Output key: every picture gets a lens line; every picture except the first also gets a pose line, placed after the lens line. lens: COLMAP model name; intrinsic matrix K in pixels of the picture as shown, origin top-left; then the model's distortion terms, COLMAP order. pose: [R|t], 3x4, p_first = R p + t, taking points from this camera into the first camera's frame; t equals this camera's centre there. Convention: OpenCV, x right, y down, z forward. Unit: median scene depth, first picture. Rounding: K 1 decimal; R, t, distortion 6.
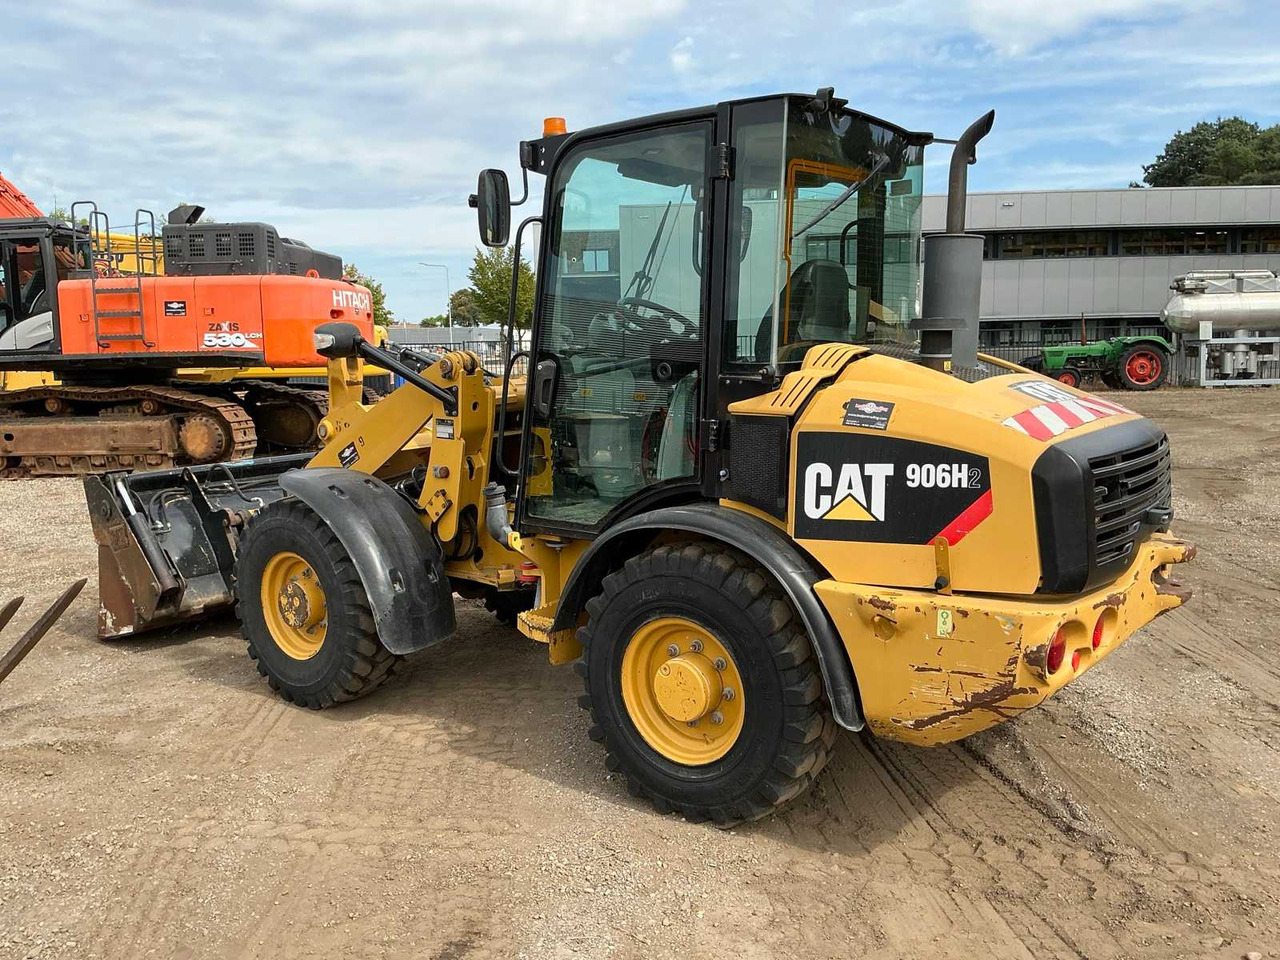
lens RADIAL K [[1064.1, 0, 640.0], [0, 1064.1, 480.0], [0, 0, 1]] dist [0.140249, -0.279483]
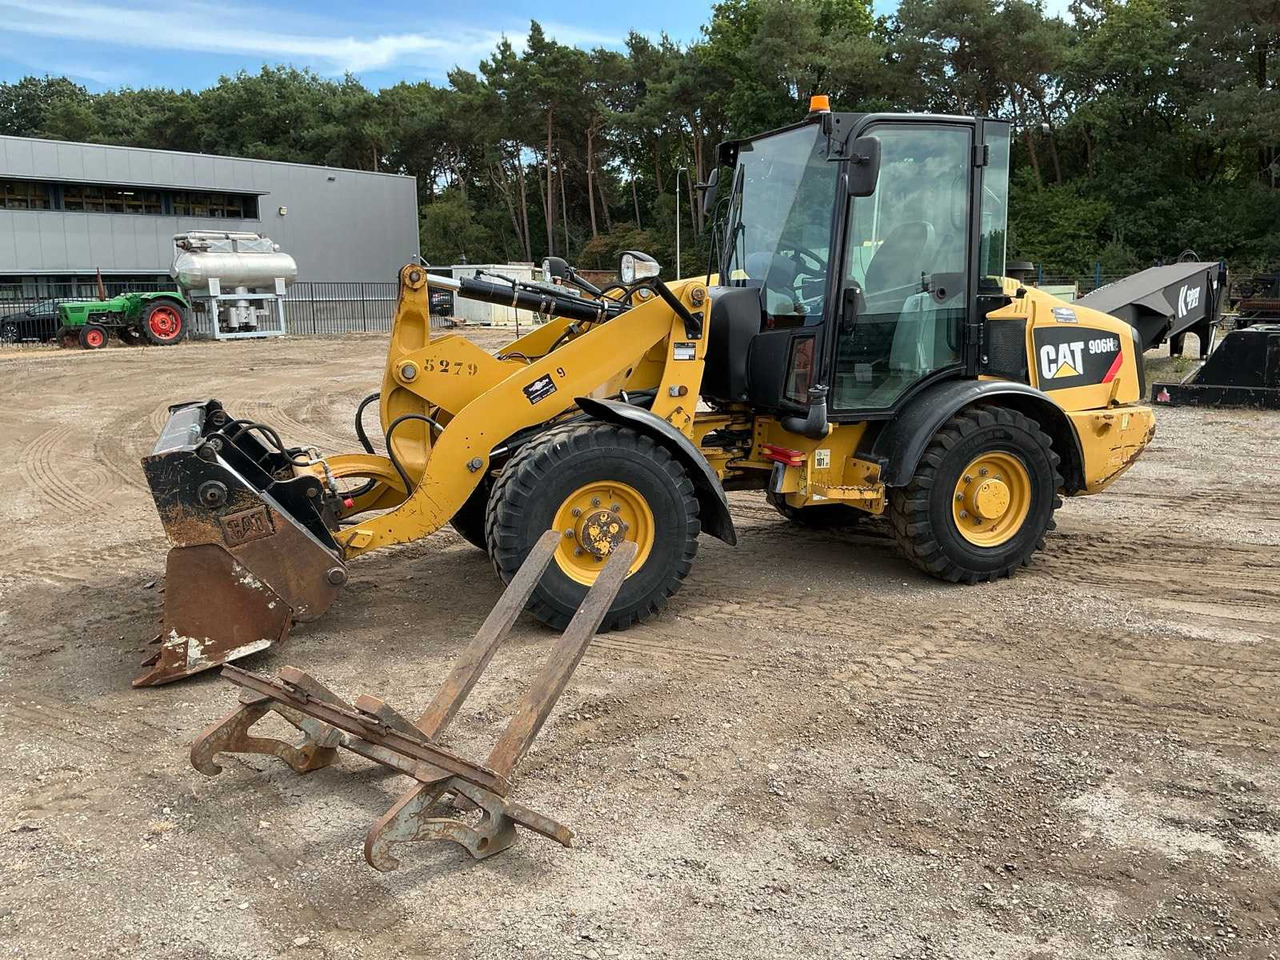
lens RADIAL K [[1064.1, 0, 640.0], [0, 1064.1, 480.0], [0, 0, 1]] dist [0.140249, -0.279483]
pose [[0.532359, -0.137043, 0.835352, -0.176981], [0.107315, 0.989773, 0.093986, -0.003726], [-0.839689, 0.039611, 0.541621, 0.067319]]
